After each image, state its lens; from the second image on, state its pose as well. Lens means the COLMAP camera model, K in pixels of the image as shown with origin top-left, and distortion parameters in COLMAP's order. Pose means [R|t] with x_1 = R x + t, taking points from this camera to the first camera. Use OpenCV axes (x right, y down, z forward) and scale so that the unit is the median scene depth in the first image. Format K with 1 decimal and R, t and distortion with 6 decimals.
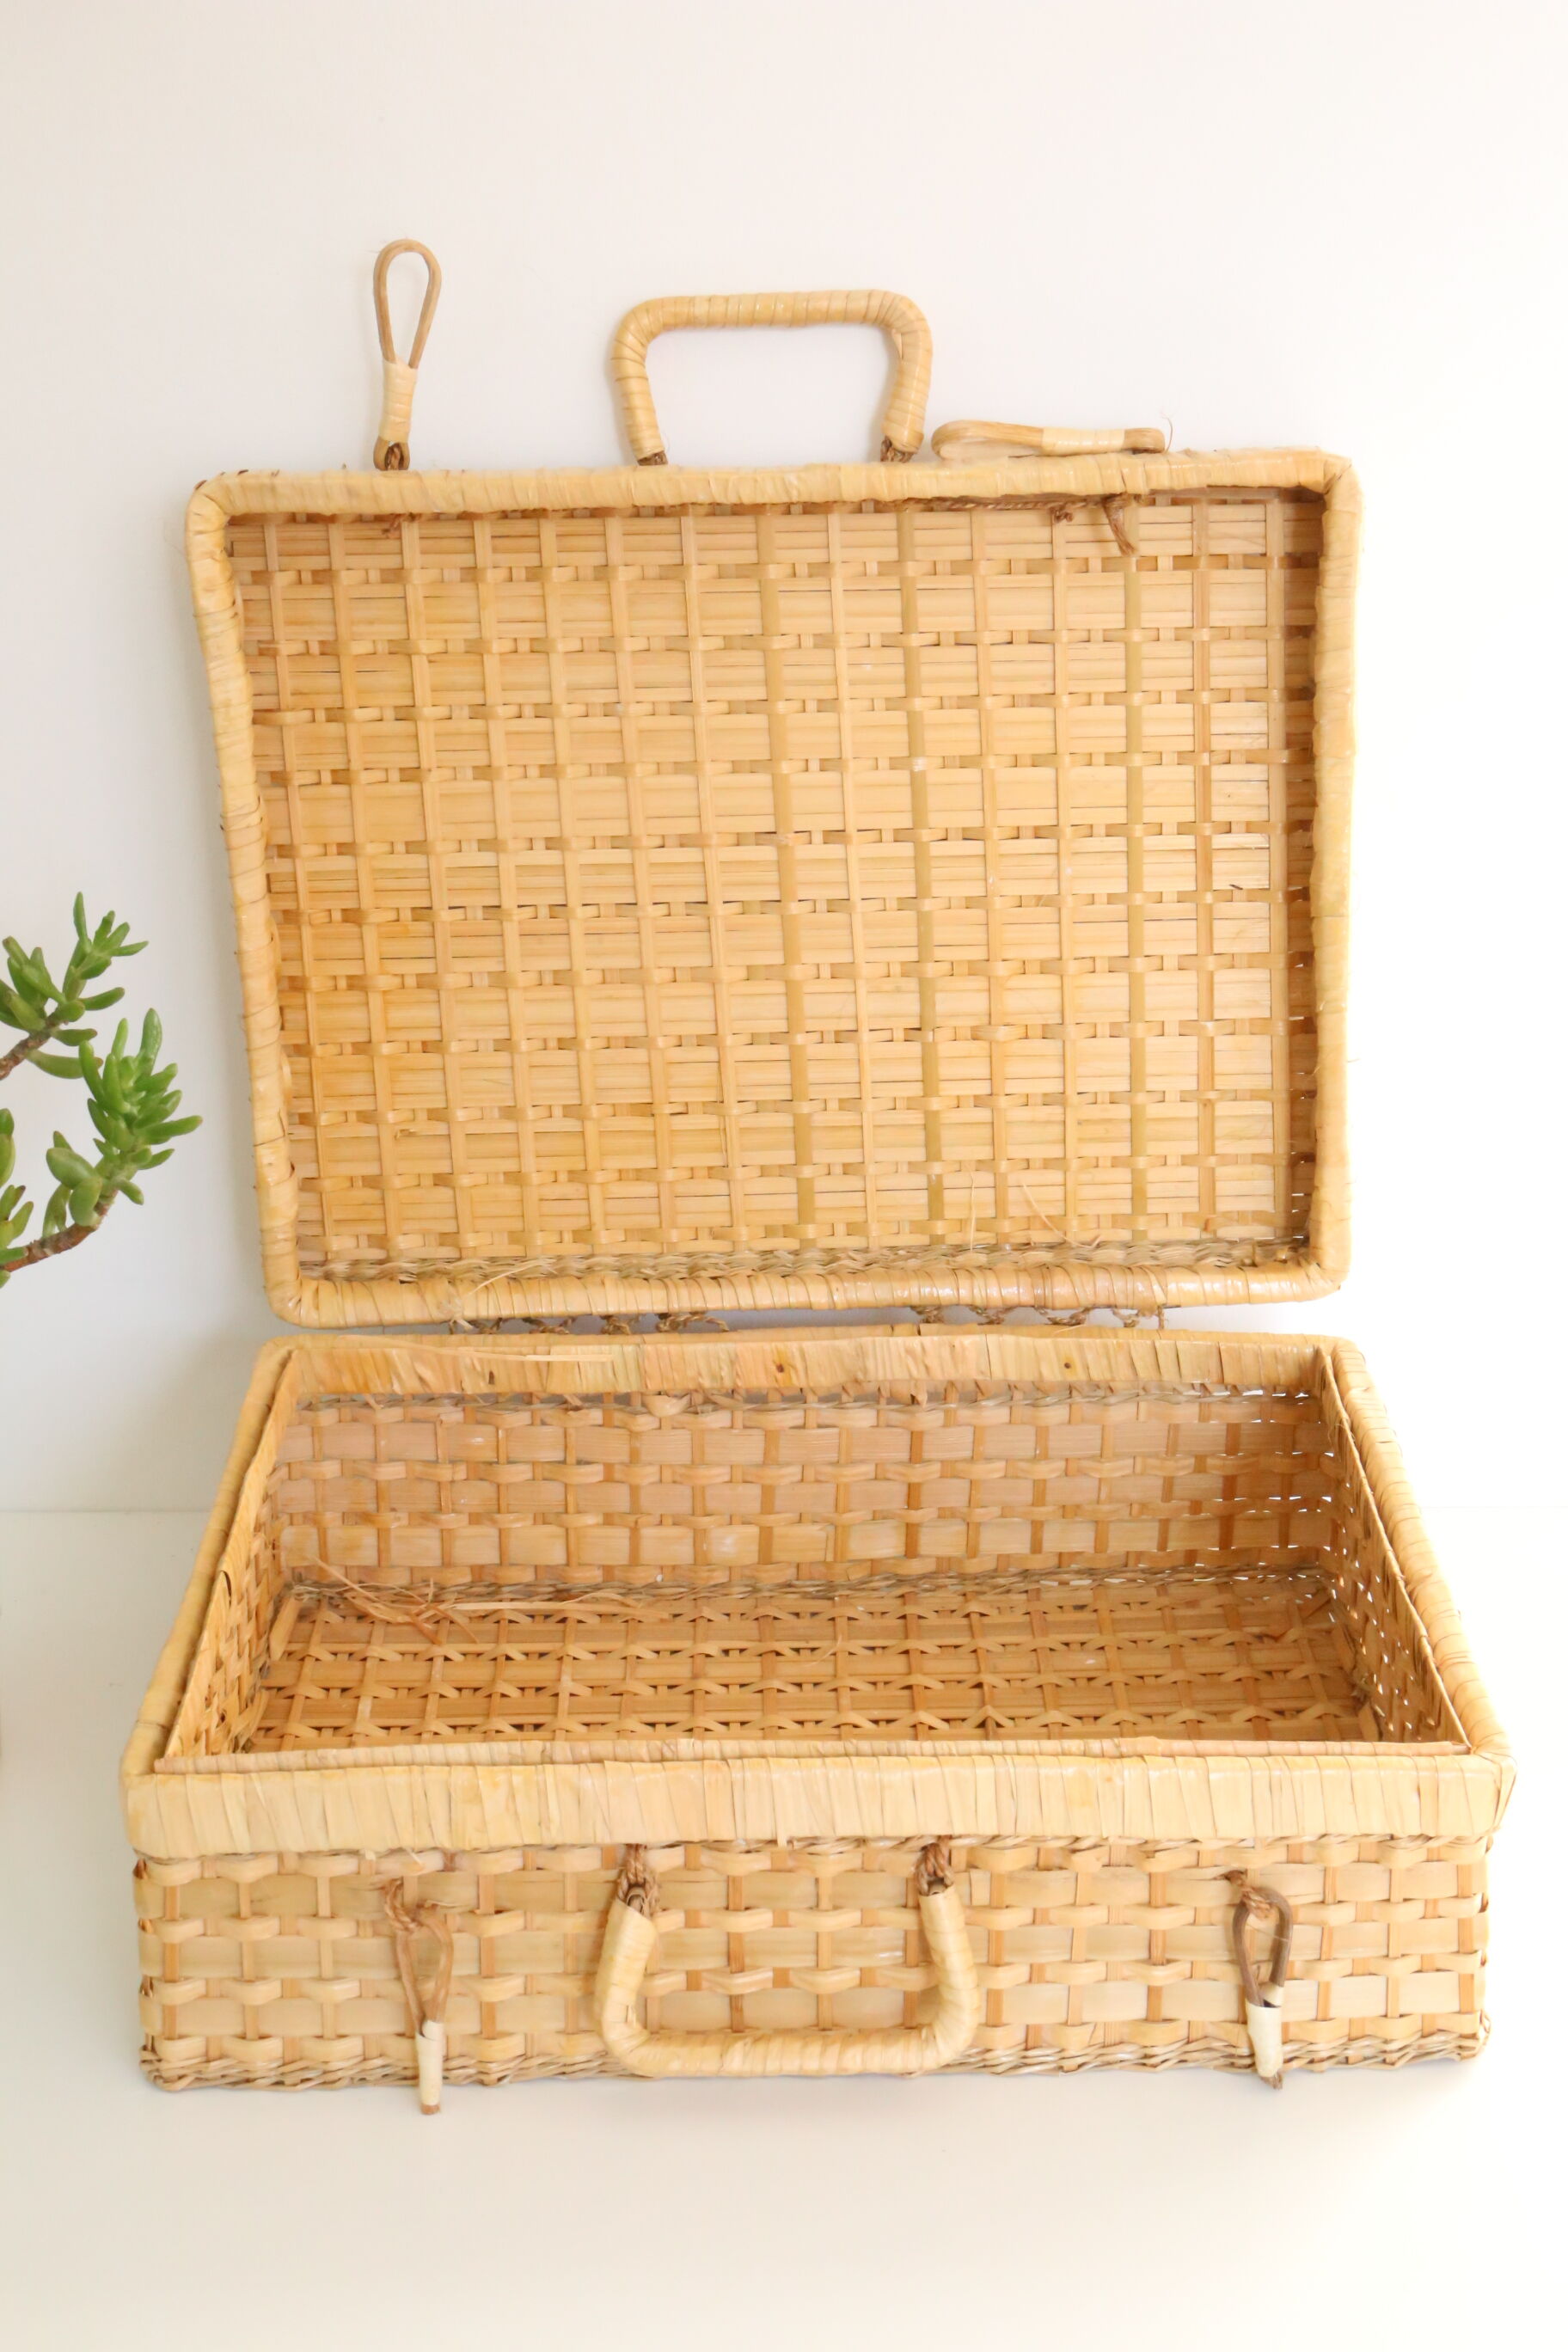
lens RADIAL K [[3473.0, 0, 789.5], [0, 3473.0, 1187.7], [0, 0, 1]] dist [0.076907, 0.000000]
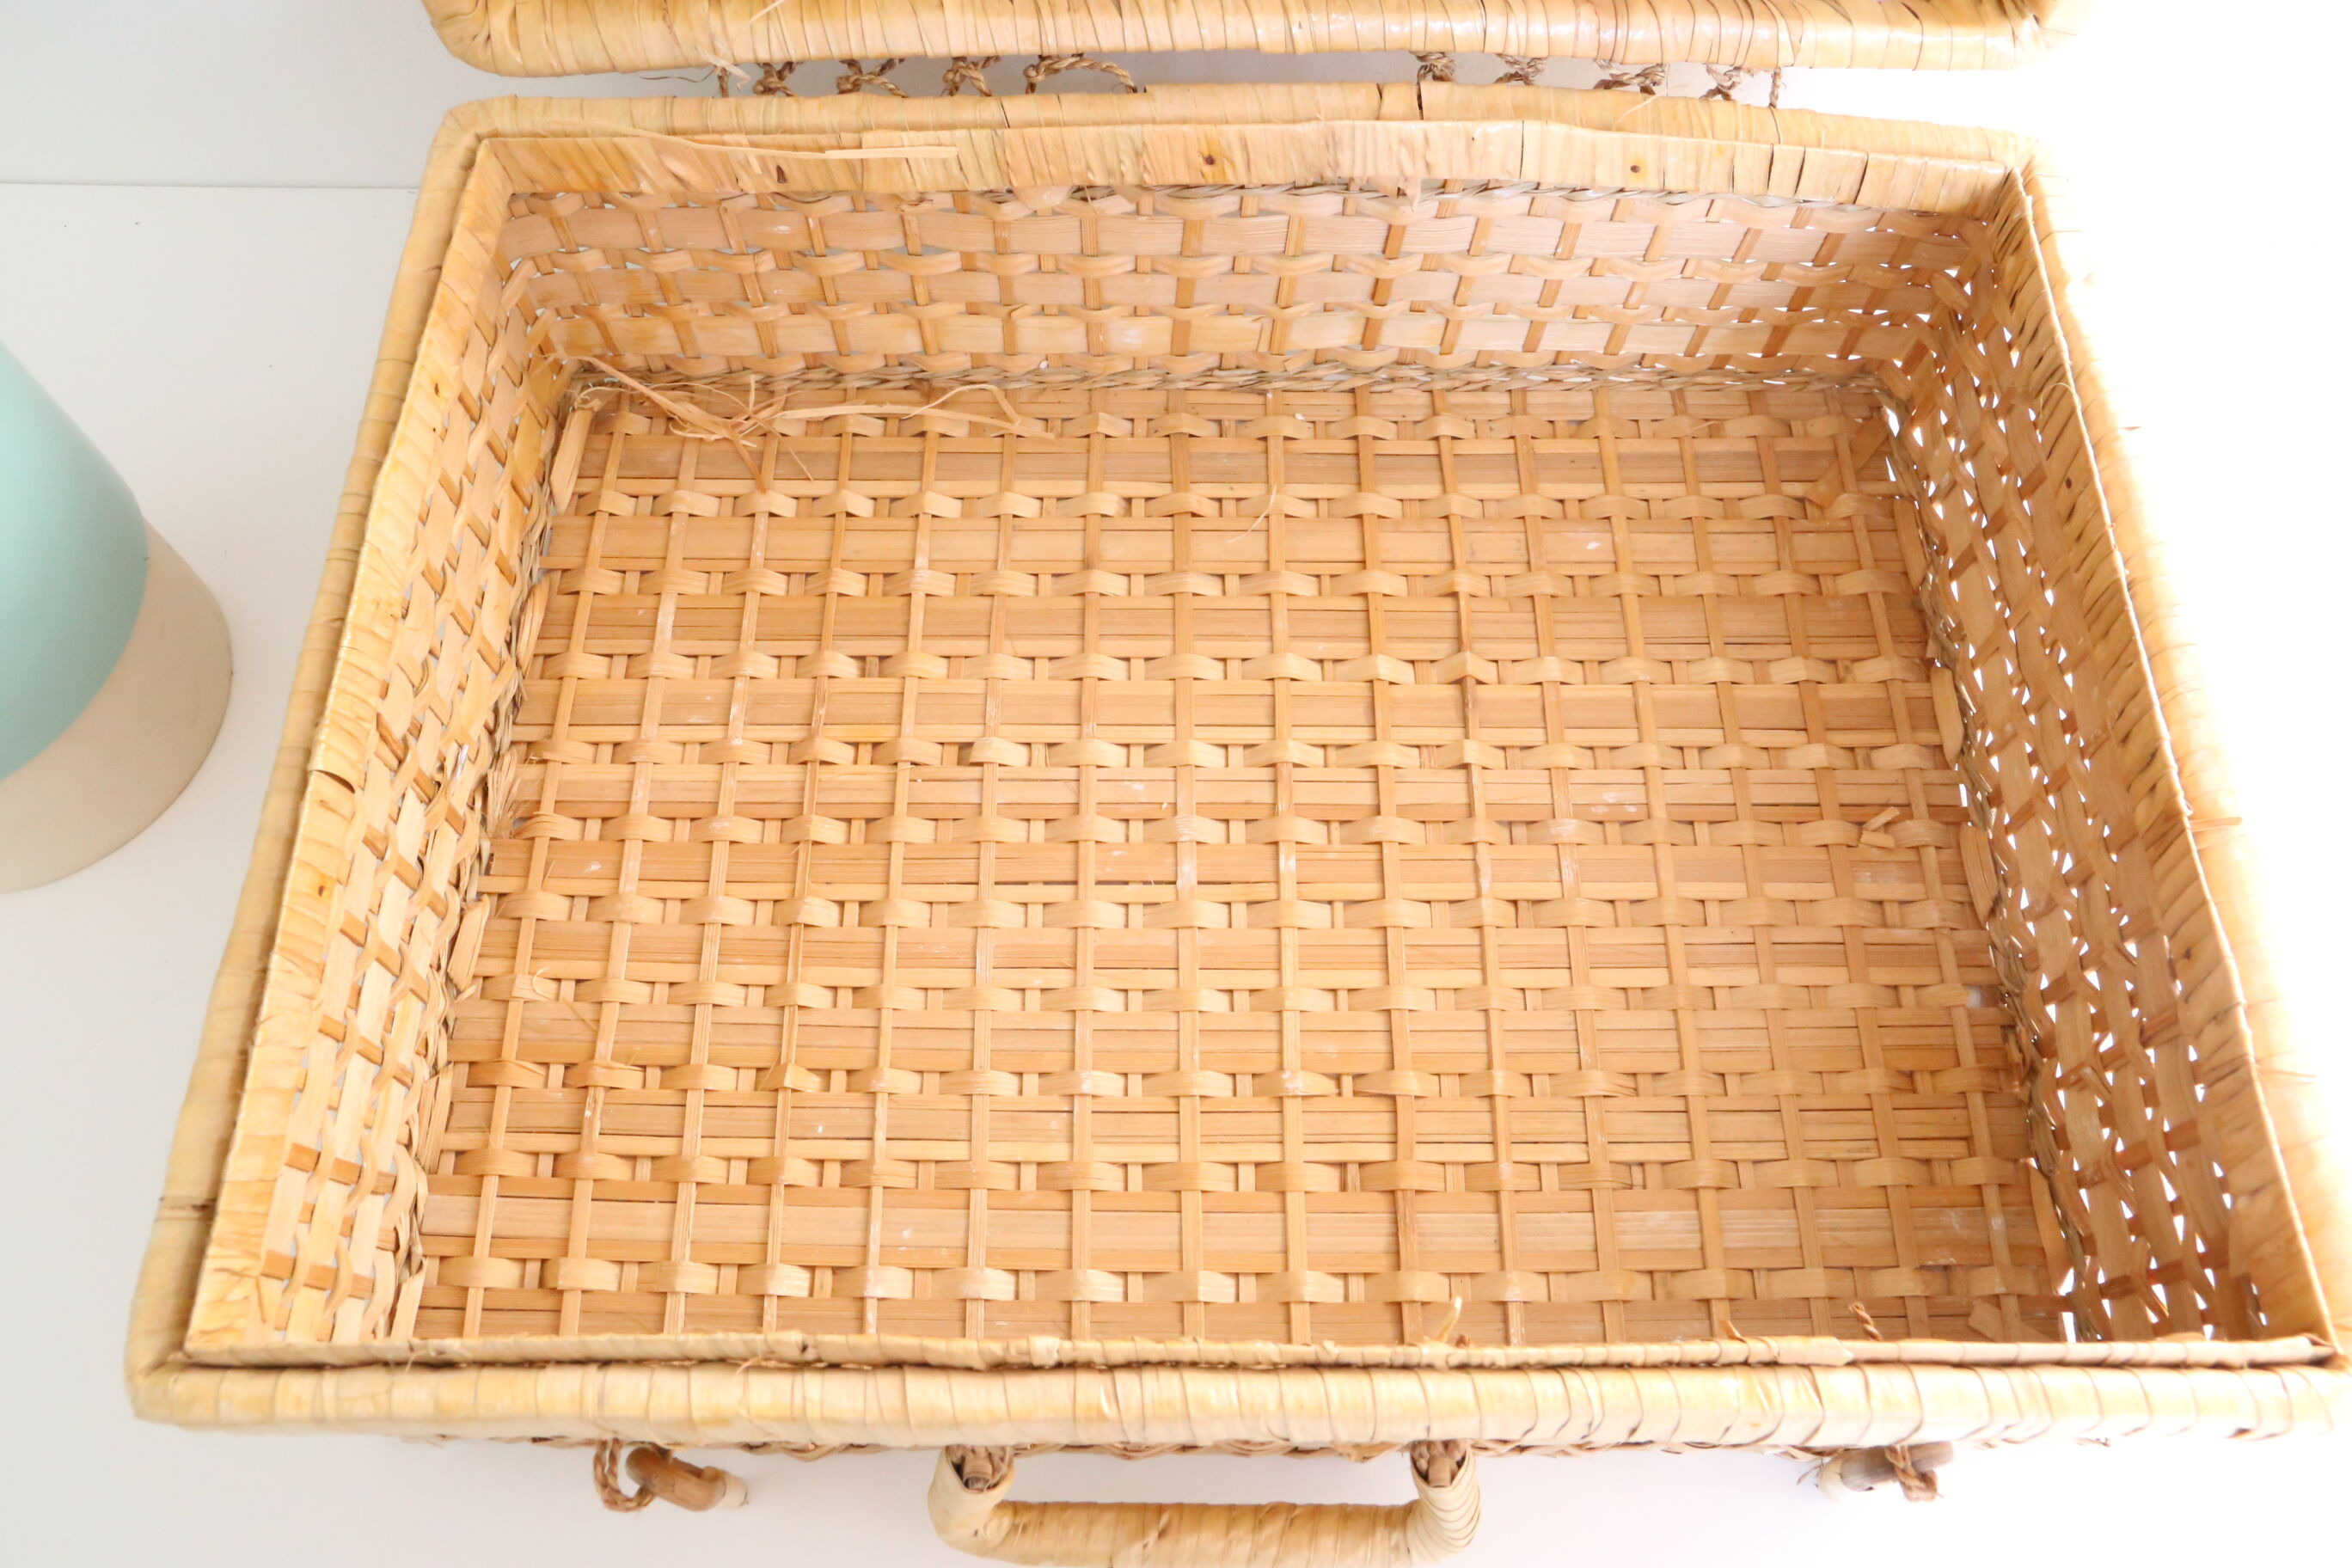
lens RADIAL K [[1649.0, 0, 1161.0], [0, 1649.0, 787.8], [0, 0, 1]] dist [-0.094123, 0.013299]
pose [[0.999822, 0.018777, 0.001971, -0.010141], [-0.015025, 0.728089, 0.685318, -0.073015], [0.011433, -0.685225, 0.728242, 0.674789]]
